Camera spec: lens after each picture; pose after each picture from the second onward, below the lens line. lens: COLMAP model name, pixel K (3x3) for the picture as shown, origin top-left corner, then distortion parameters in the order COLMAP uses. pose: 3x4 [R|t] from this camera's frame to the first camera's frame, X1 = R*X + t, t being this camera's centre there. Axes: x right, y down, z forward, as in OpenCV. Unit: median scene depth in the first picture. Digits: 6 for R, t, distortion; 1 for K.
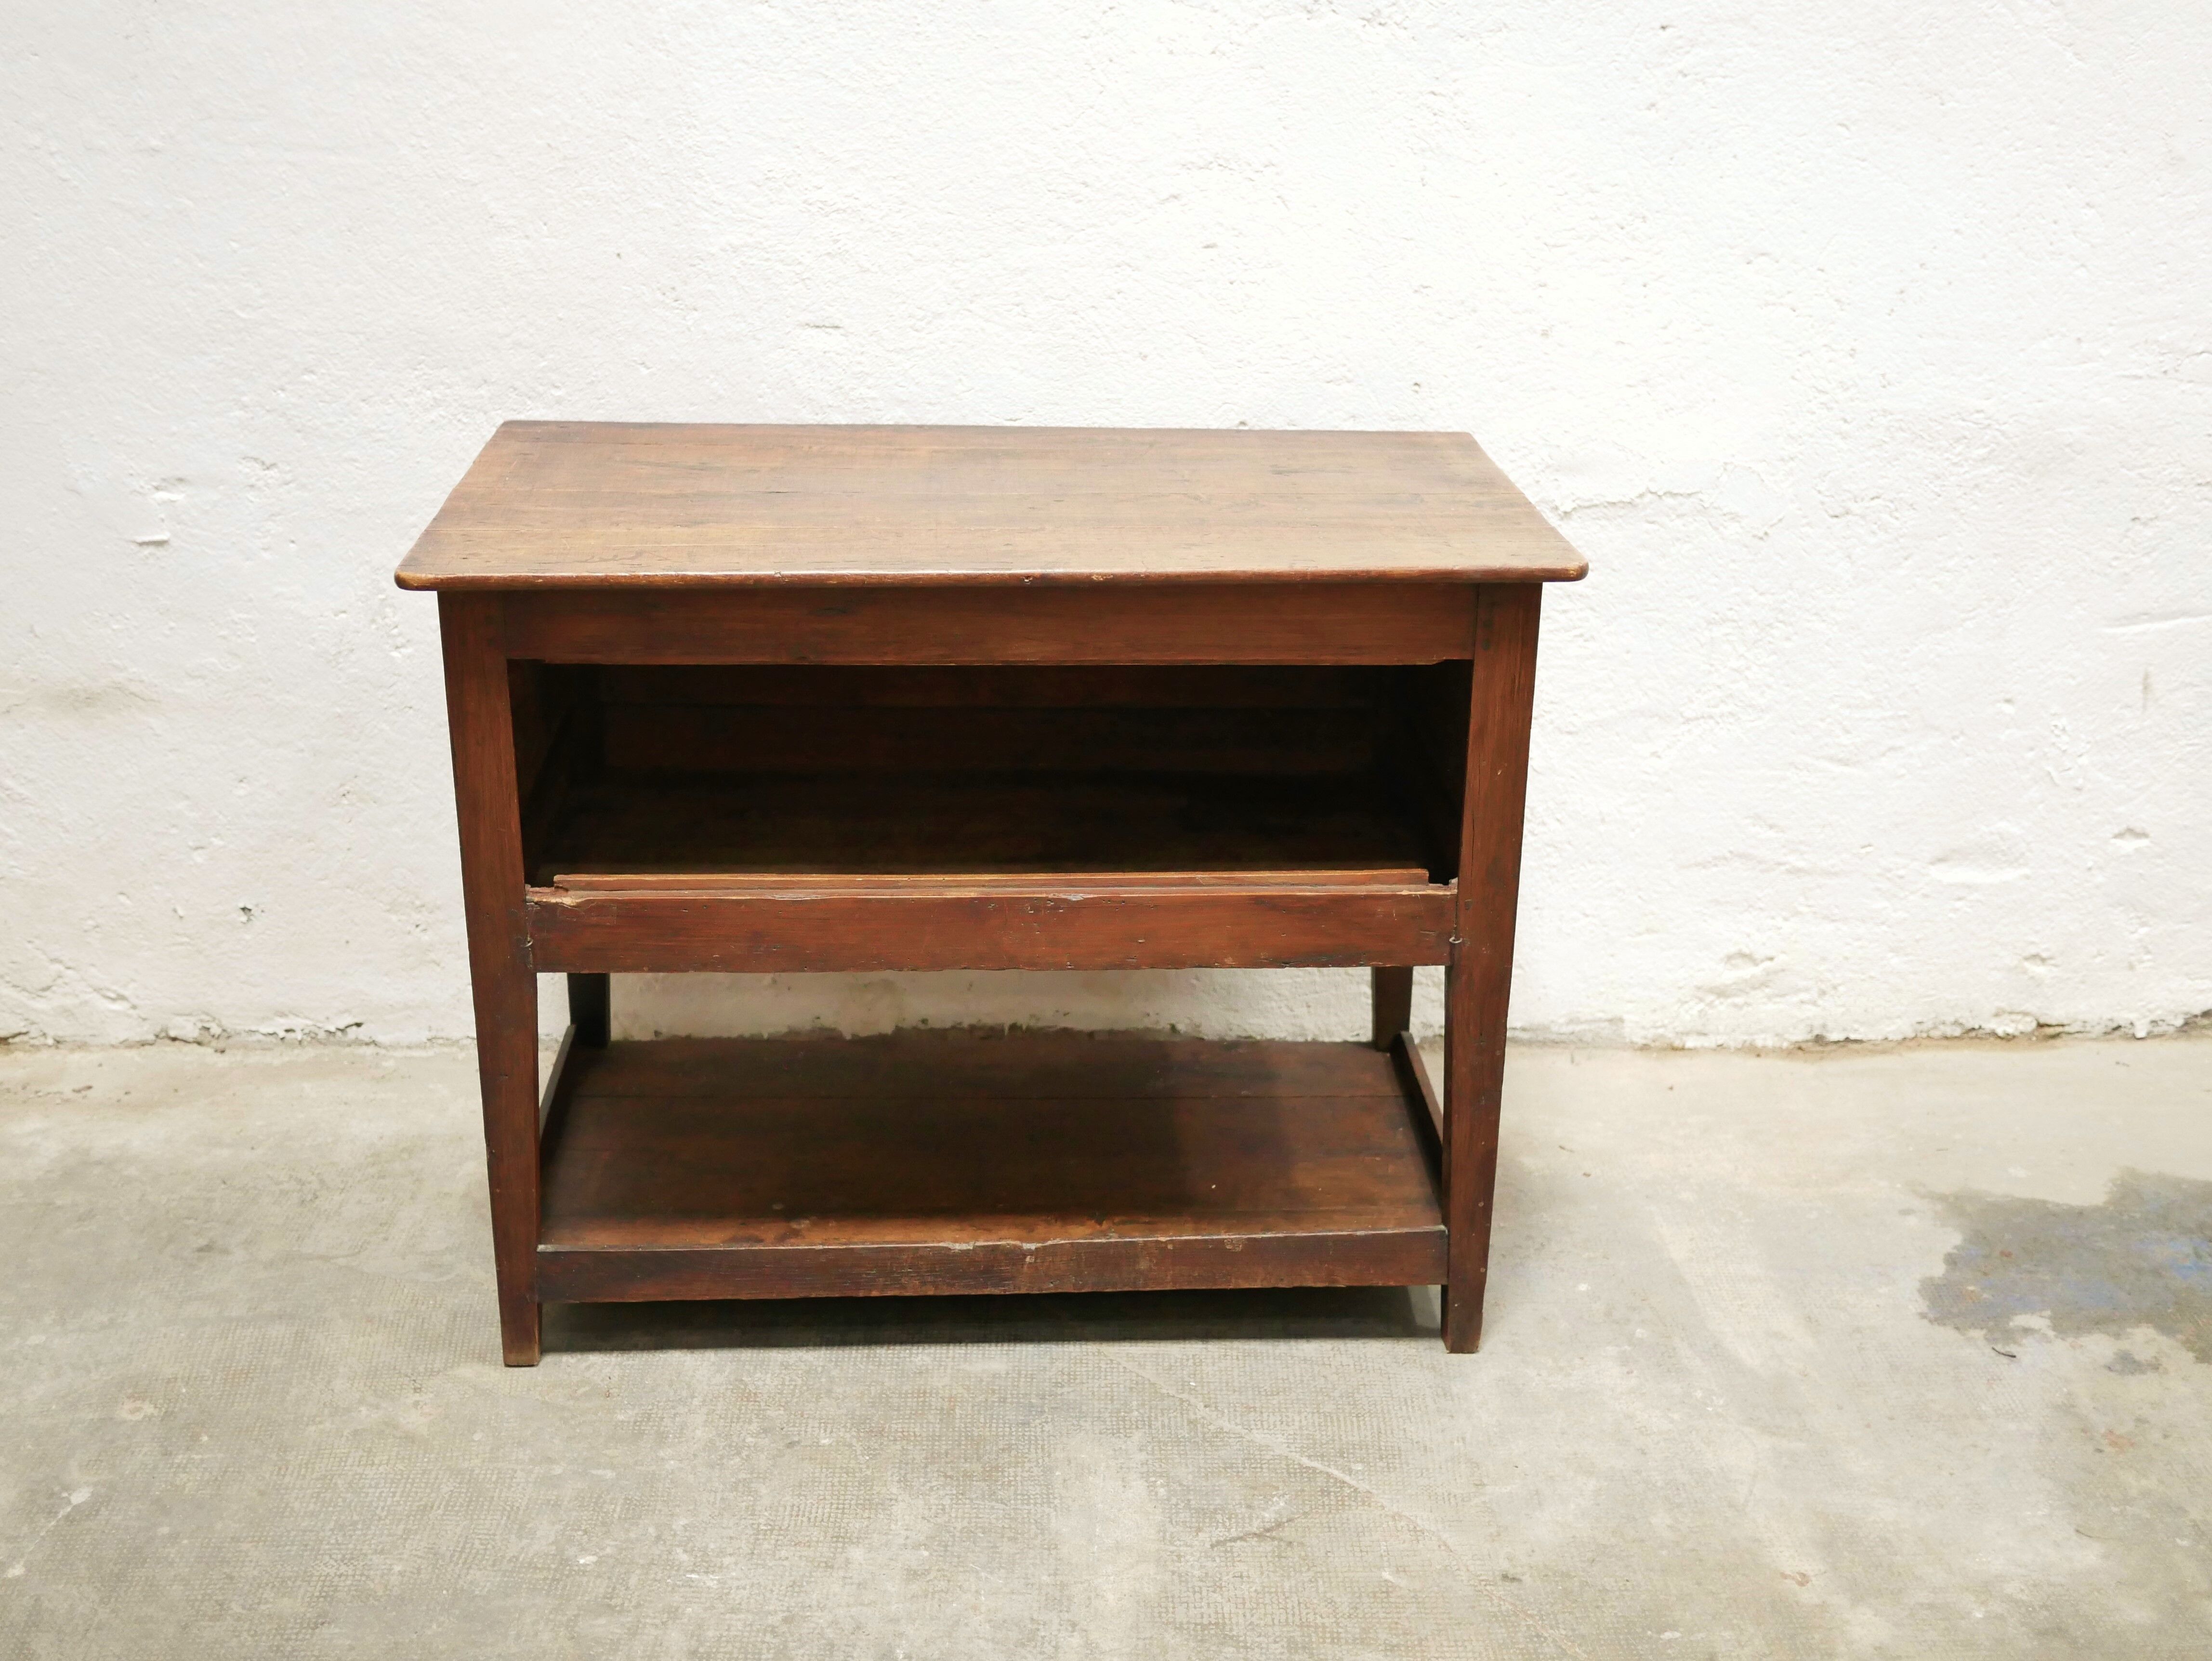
lens RADIAL K [[2487.6, 0, 1100.7], [0, 2487.6, 828.2], [0, 0, 1]] dist [-0.008310, 0.000000]
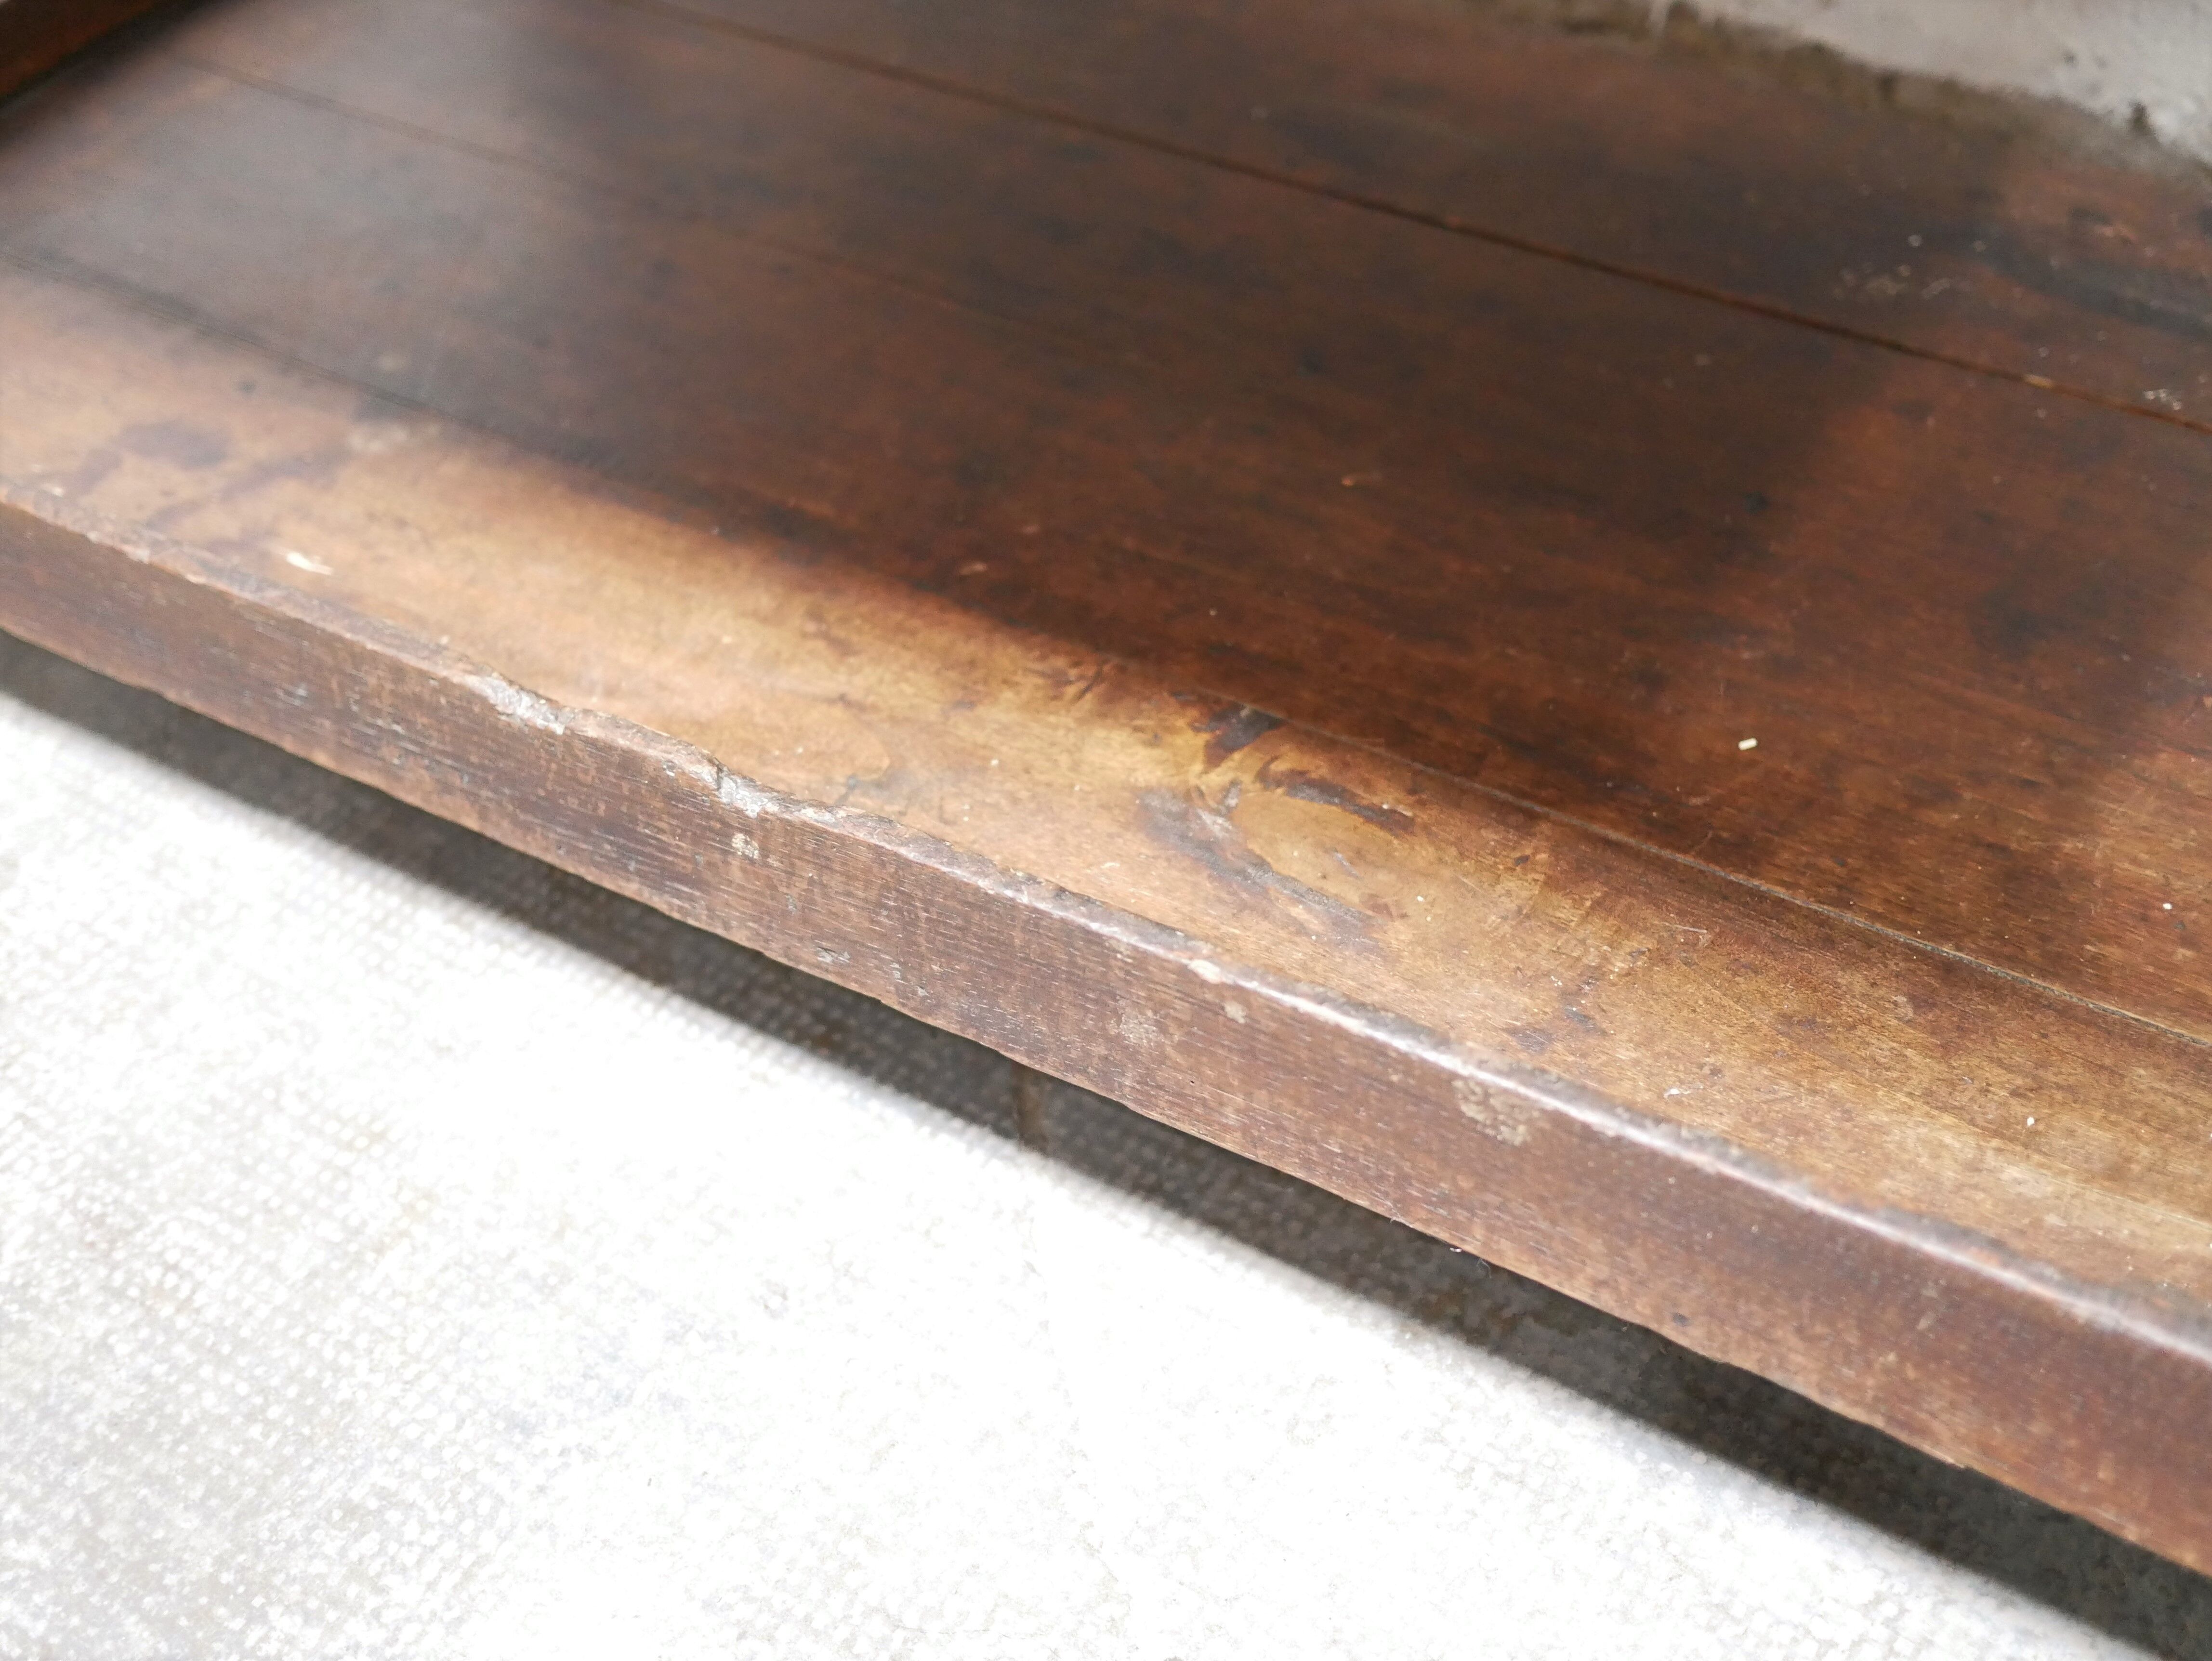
lens RADIAL K [[2487.6, 0, 1108.5], [0, 2487.6, 845.8], [0, 0, 1]] dist [-0.008310, 0.000000]
pose [[0.832919, 0.353896, -0.425445, 0.101295], [-0.155896, 0.887708, 0.433210, 0.052871], [0.530982, -0.294504, 0.794560, 0.750624]]
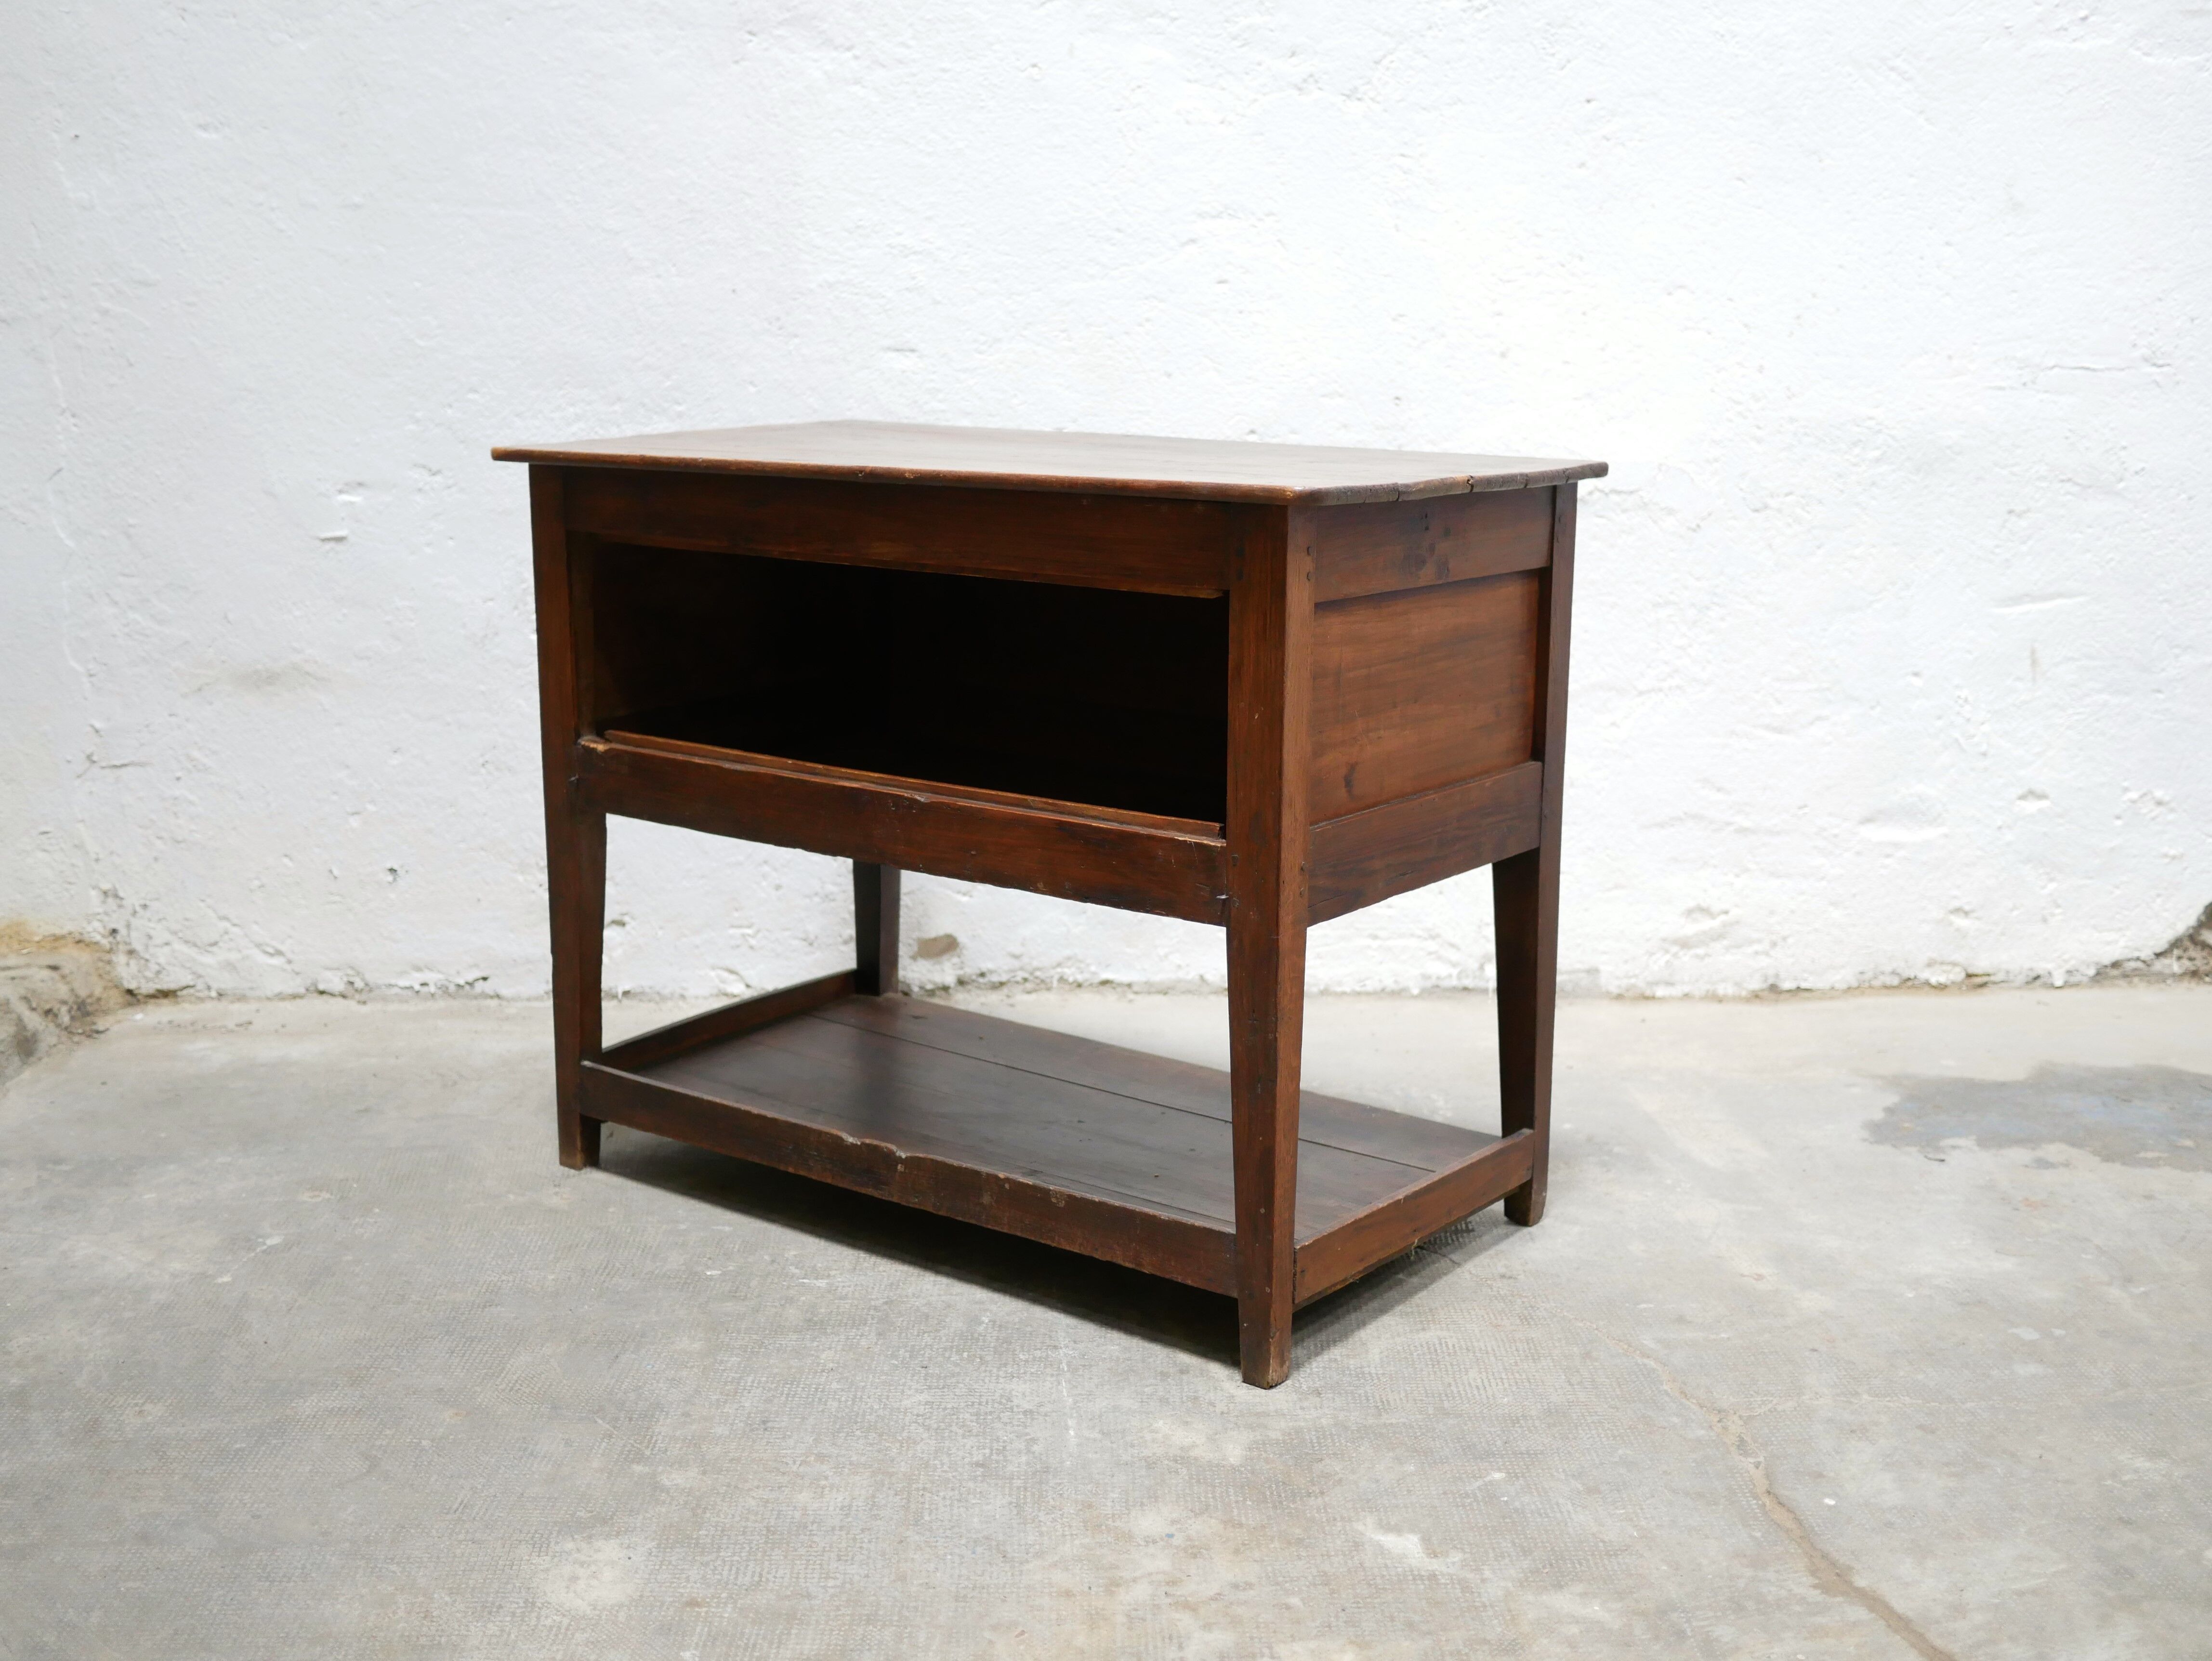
lens RADIAL K [[2487.6, 0, 1102.2], [0, 2487.6, 832.1], [0, 0, 1]] dist [-0.008310, 0.000000]
pose [[0.999927, -0.012050, 0.000275, -0.018365], [0.011923, 0.985469, -0.169434, 0.238599], [0.001771, 0.169425, 0.985541, -0.149014]]
